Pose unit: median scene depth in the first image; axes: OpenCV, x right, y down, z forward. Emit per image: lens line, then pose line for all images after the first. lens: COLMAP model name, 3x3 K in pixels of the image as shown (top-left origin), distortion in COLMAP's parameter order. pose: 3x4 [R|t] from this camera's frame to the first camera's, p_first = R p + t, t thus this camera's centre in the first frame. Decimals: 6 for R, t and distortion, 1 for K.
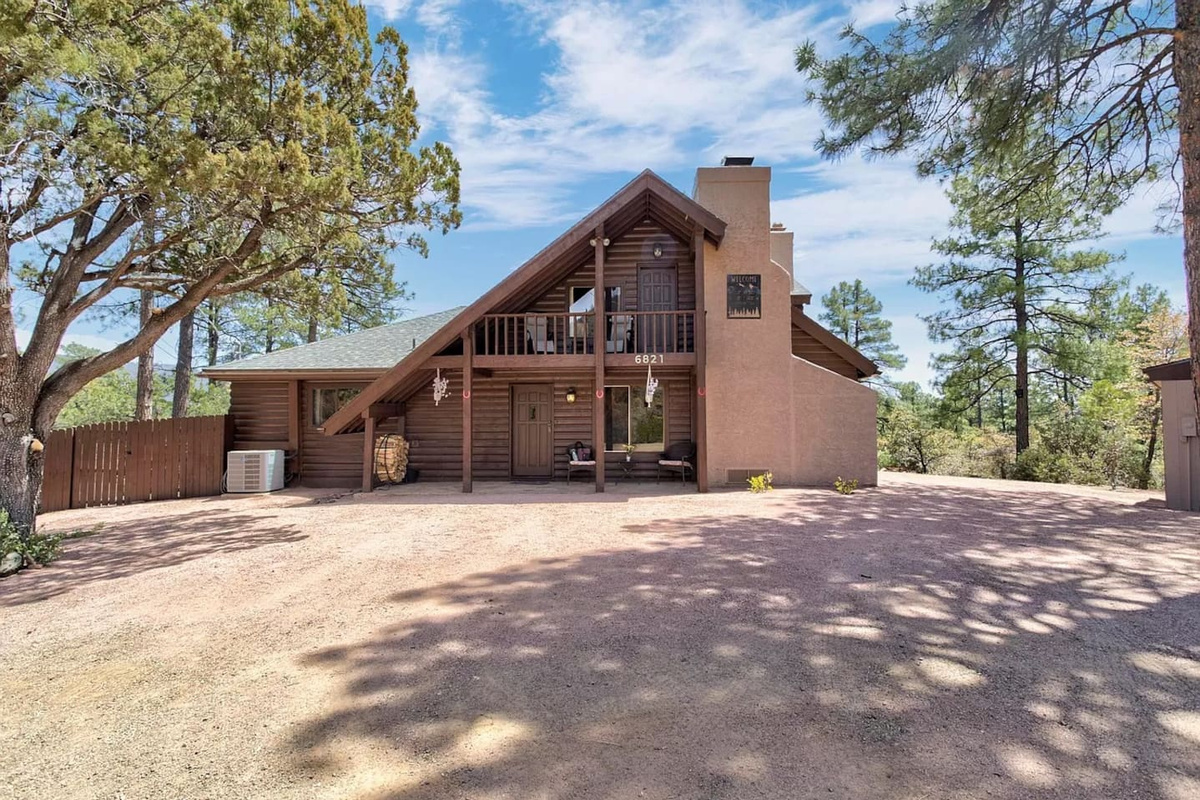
lens RADIAL K [[585.5, 0, 600.0], [0, 585.5, 400.0], [0, 0, 1]] dist [-0.000993, 0.000681]
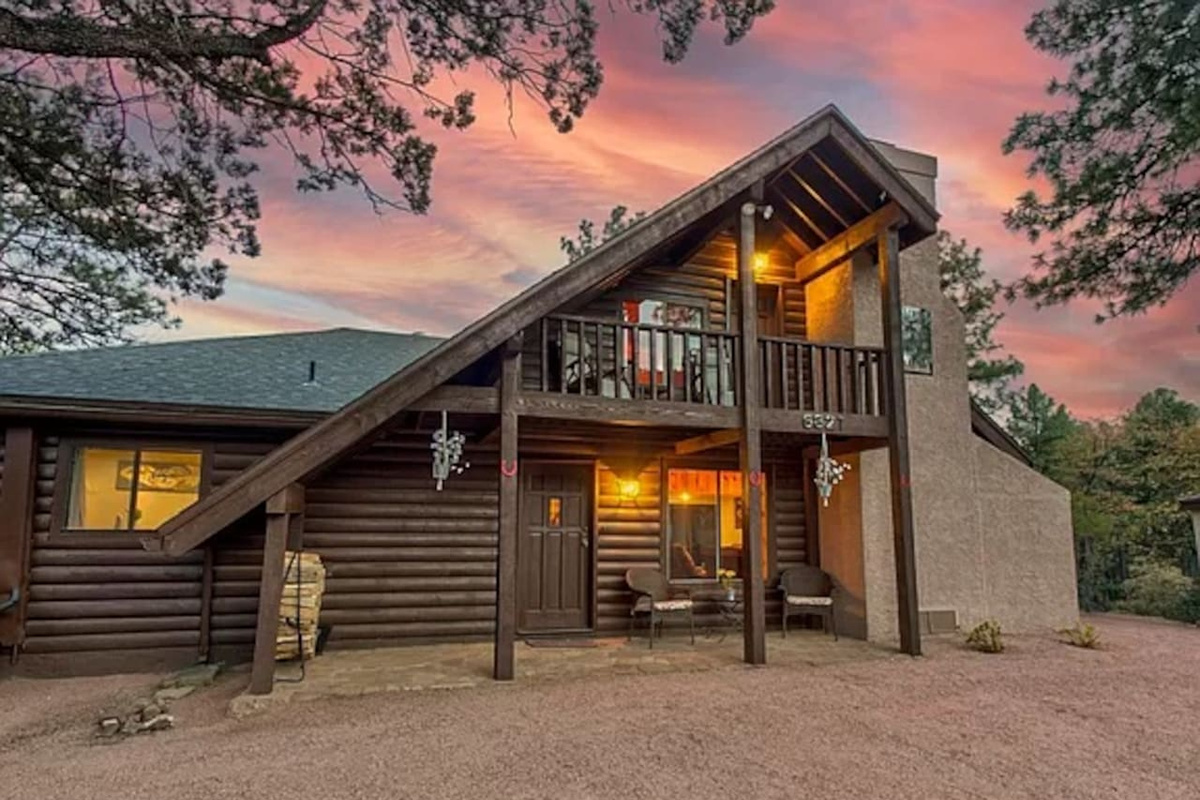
lens RADIAL K [[667.5, 0, 595.4], [0, 667.5, 446.5], [0, 0, 1]] dist [0.004620, 0.000715]
pose [[0.935645, 0.057589, 0.348213, -0.335644], [-0.025992, 0.995162, -0.094745, 0.021628], [-0.351985, 0.079597, 0.932615, 0.439634]]
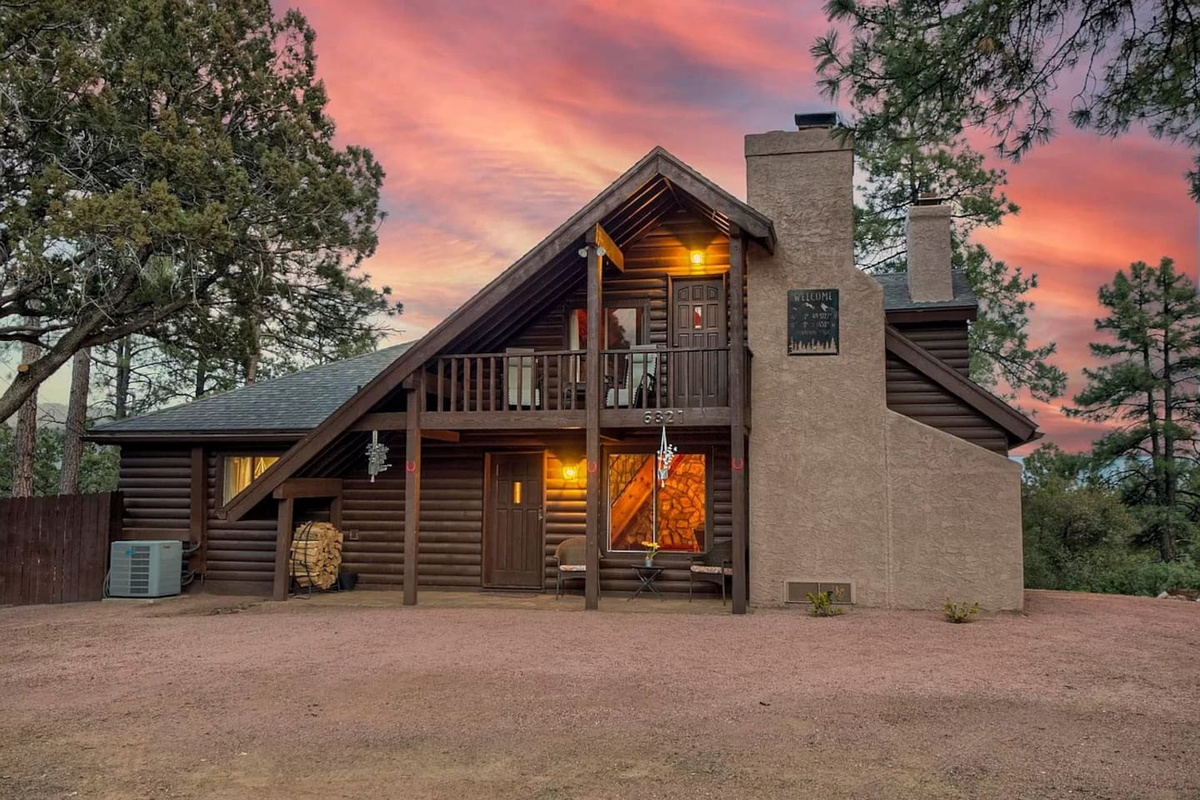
lens RADIAL K [[1026.3, 0, 600.0], [0, 1026.3, 400.0], [0, 0, 1]] dist [-0.027750, -0.005672]
pose [[0.986972, -0.005900, -0.160782, 0.193033], [-0.004083, 0.998087, -0.061686, -0.013928], [0.160839, 0.061539, 0.985060, -0.193090]]
